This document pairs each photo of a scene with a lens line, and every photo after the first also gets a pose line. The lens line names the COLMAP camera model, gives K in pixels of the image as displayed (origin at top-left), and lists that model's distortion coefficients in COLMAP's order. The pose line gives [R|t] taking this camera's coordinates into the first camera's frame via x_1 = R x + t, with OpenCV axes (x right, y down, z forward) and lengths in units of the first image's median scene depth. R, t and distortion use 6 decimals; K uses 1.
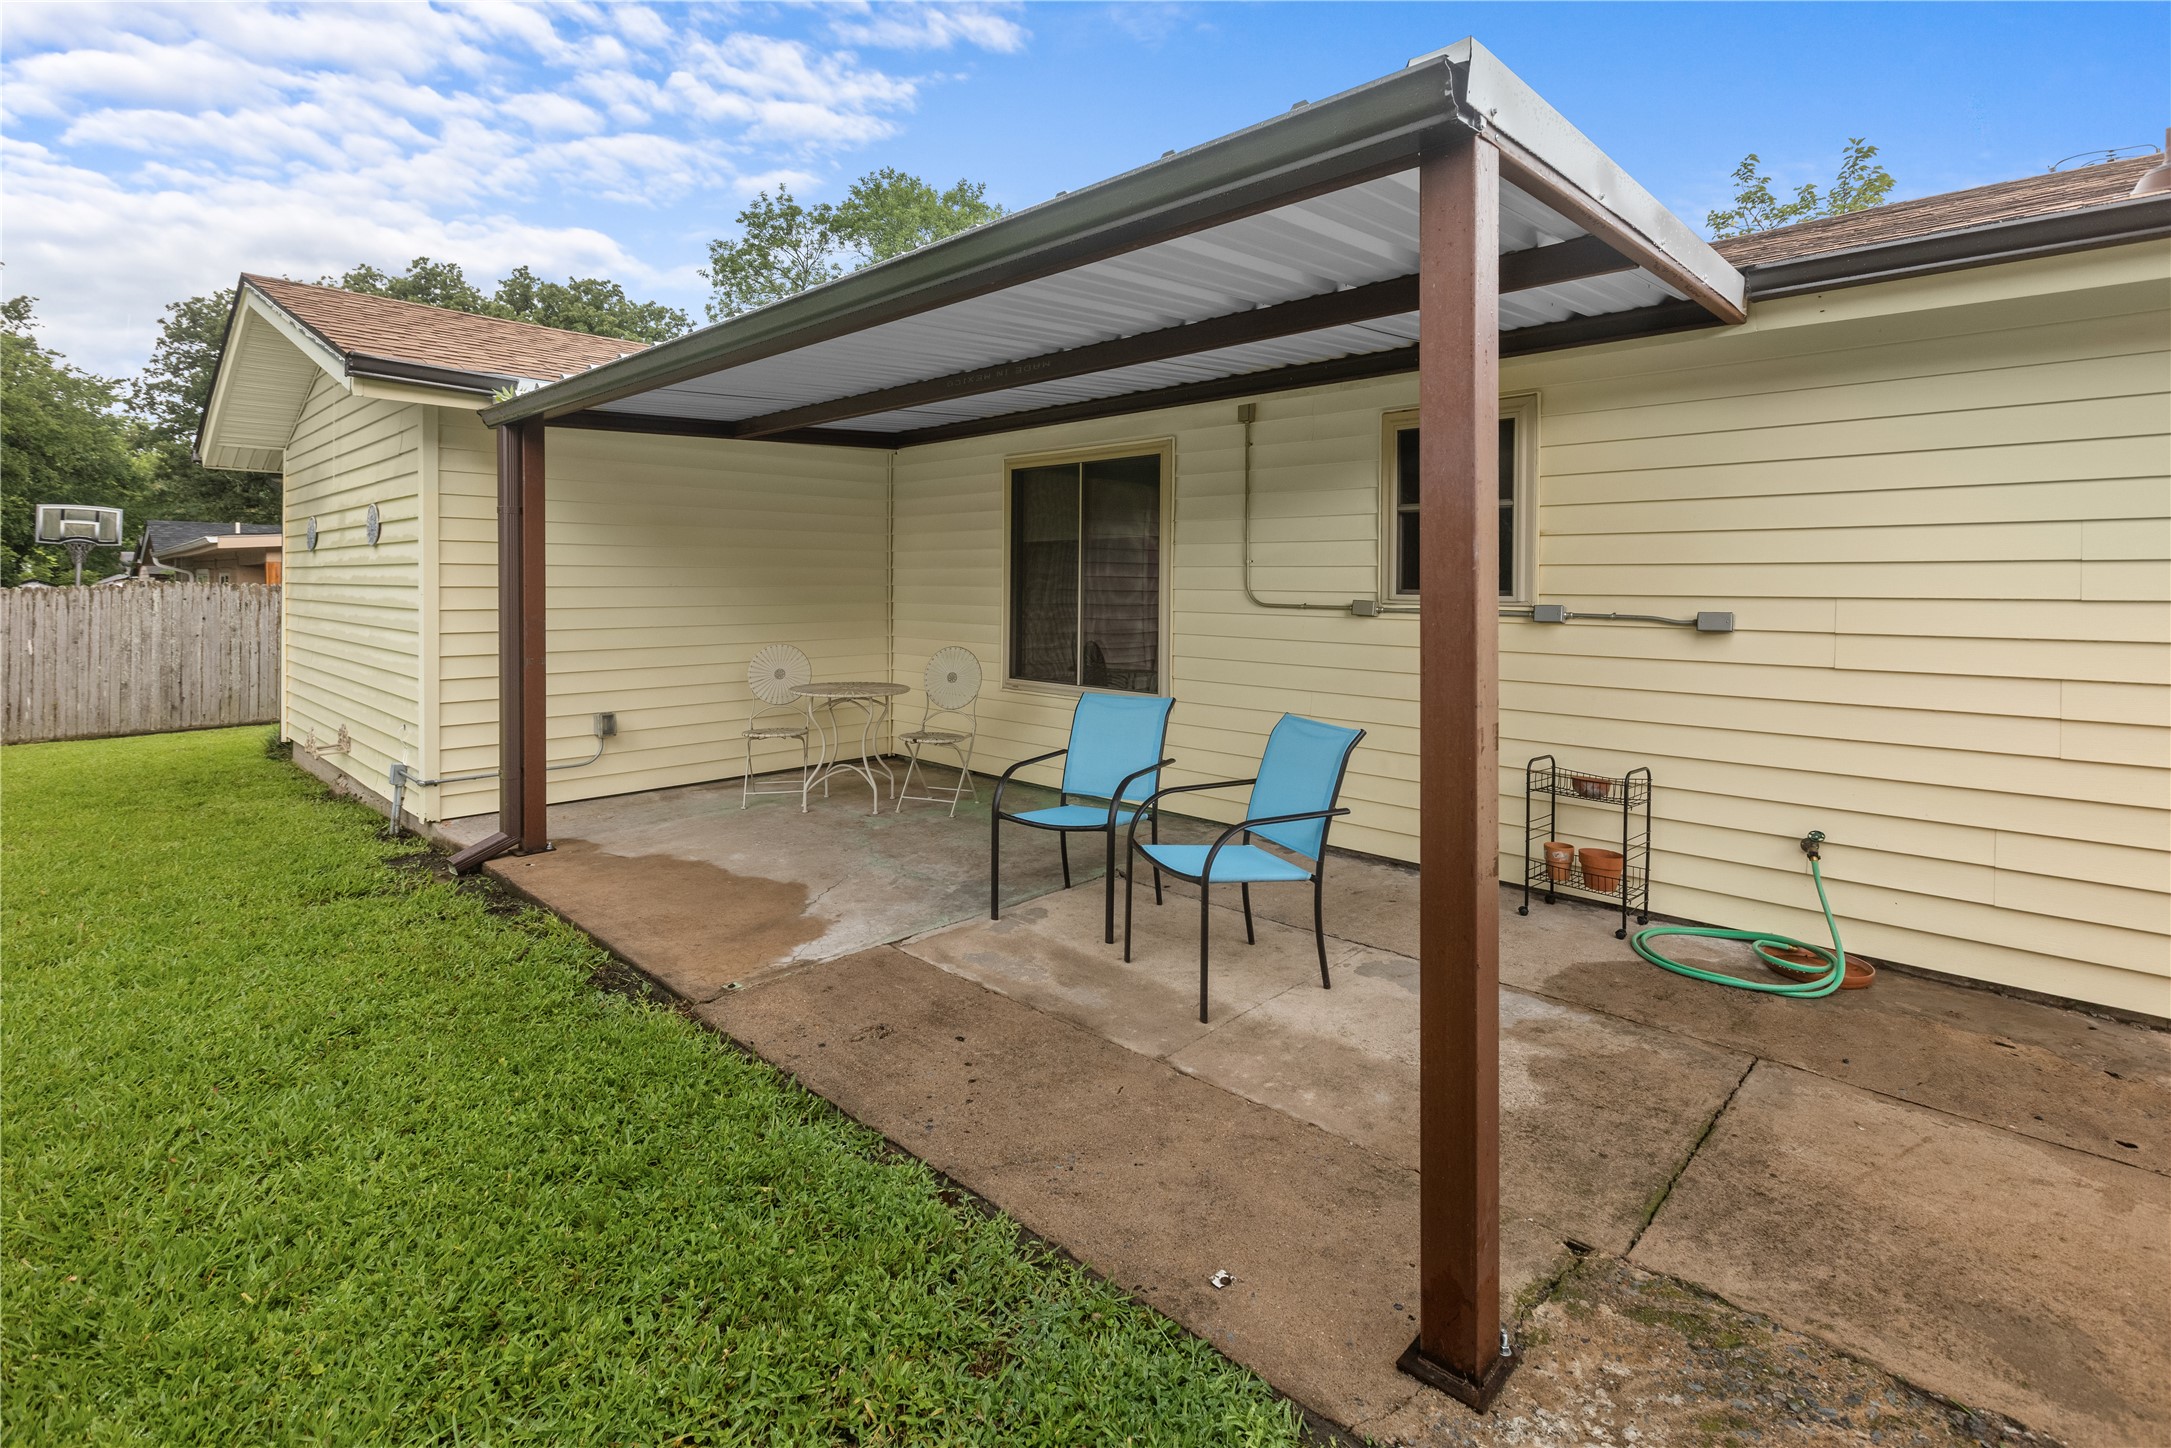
lens RADIAL K [[1010.5, 0, 1082.6], [0, 1010.5, 607.1], [0, 0, 1]] dist [0.001718, -0.000486]
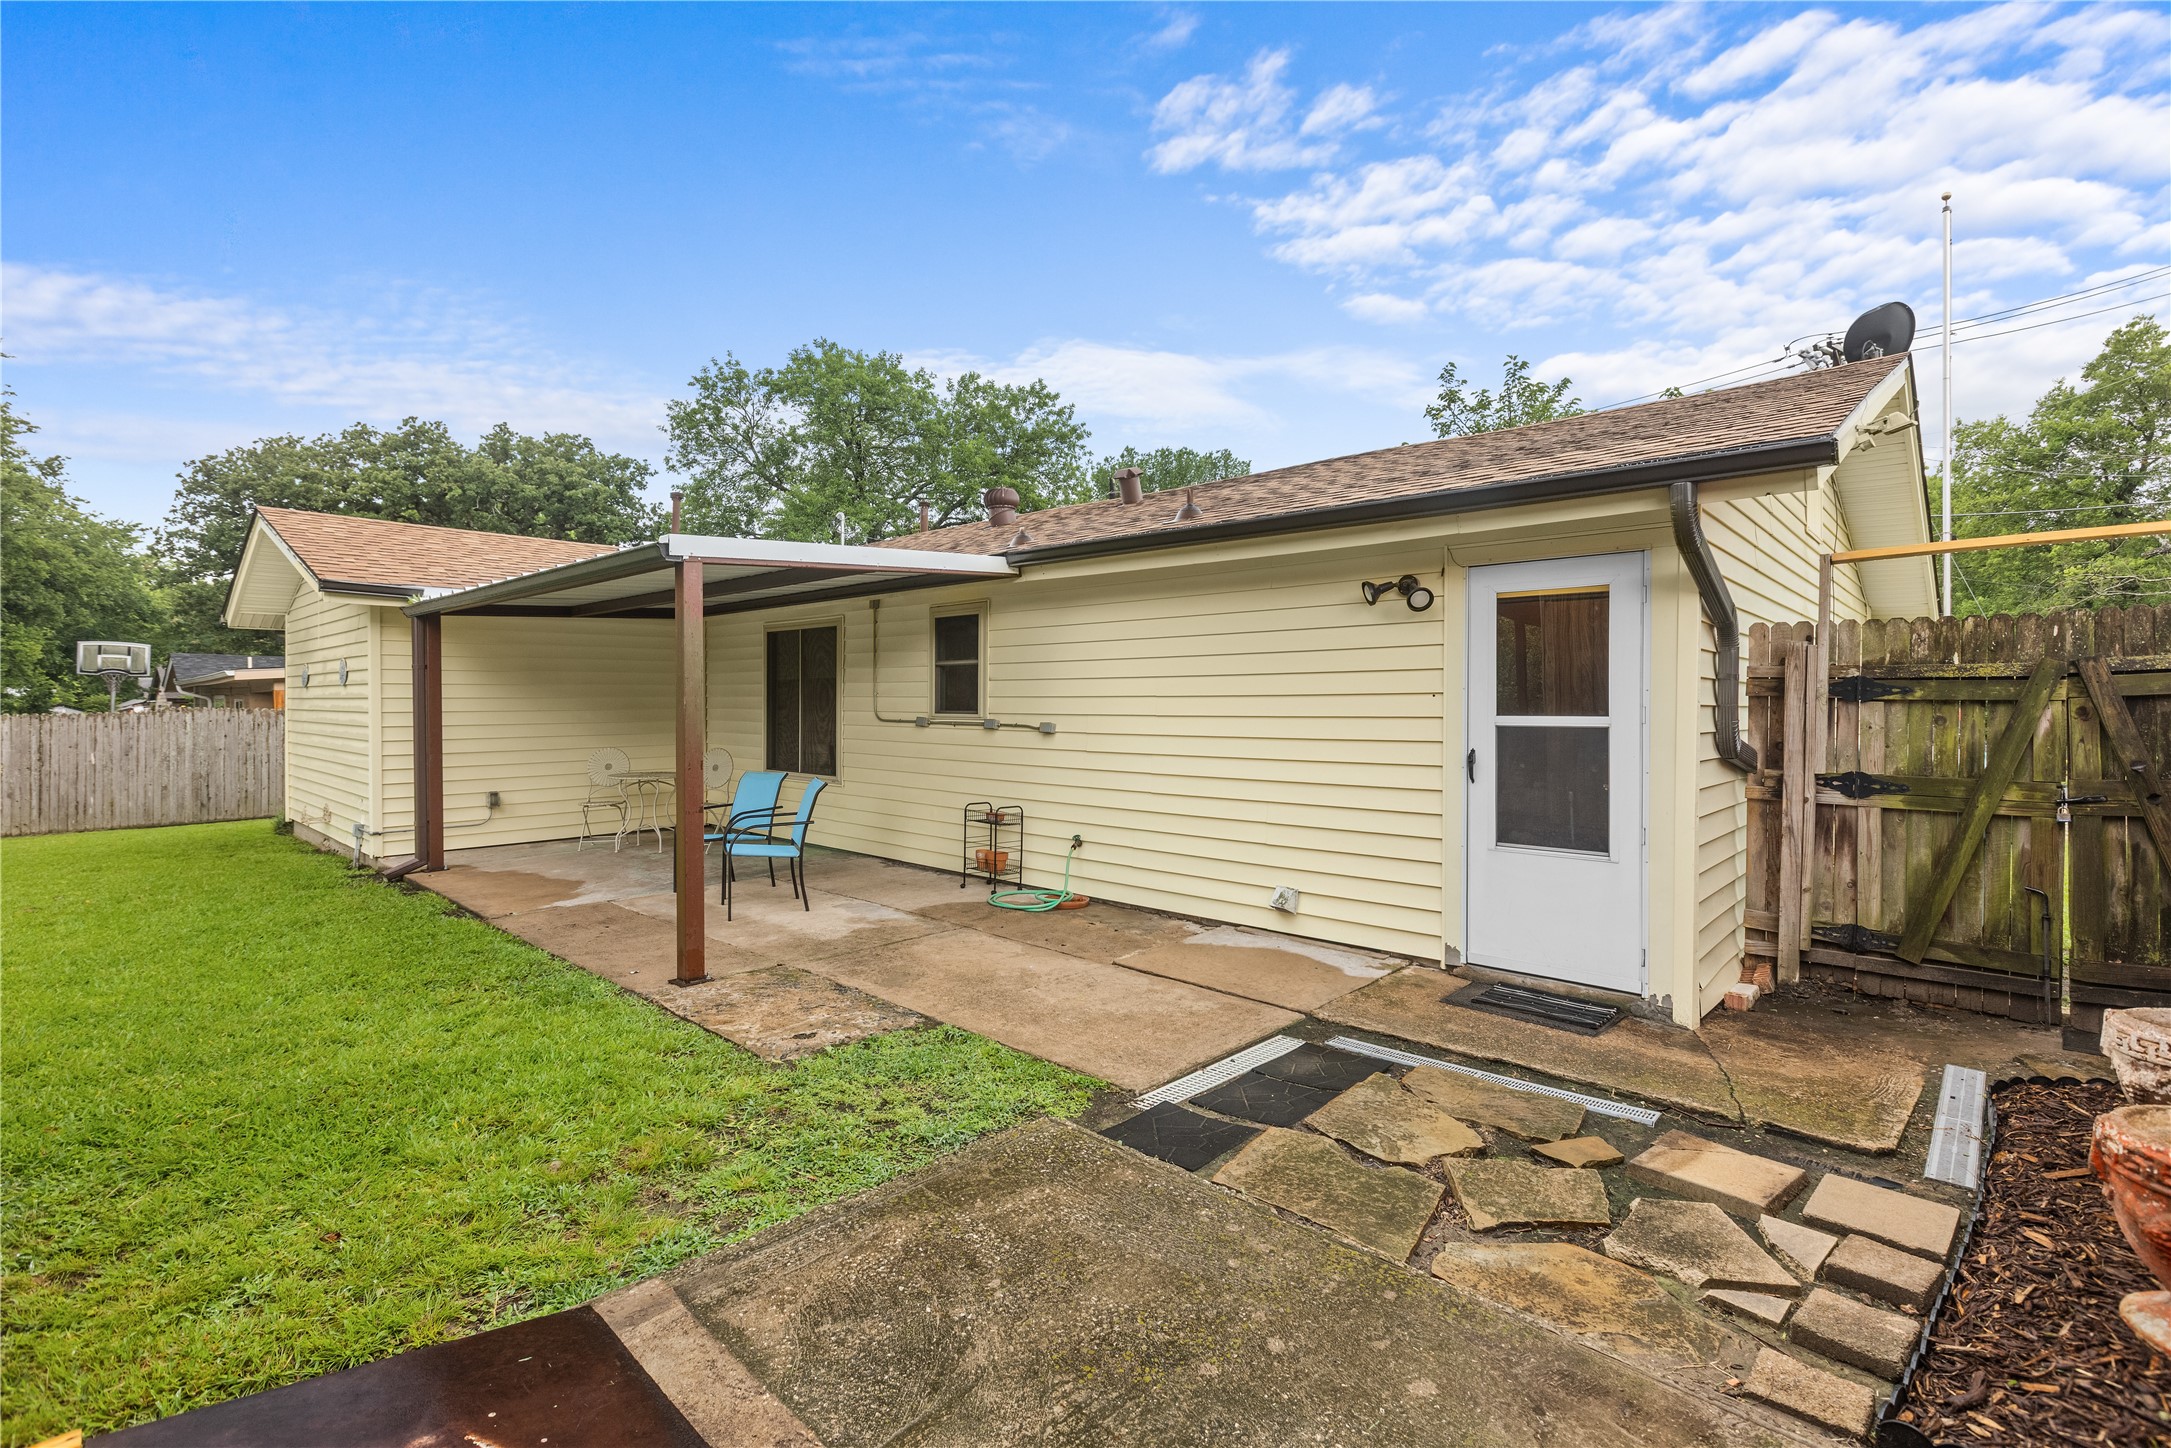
lens RADIAL K [[988.7, 0, 1085.5], [0, 988.7, 724.0], [0, 0, 1]] dist [0.000250, 0.000462]
pose [[0.999948, -0.006538, 0.007876, 0.224328], [0.006532, 0.999978, 0.000685, 0.002306], [-0.007881, -0.000634, 0.999969, -0.277764]]
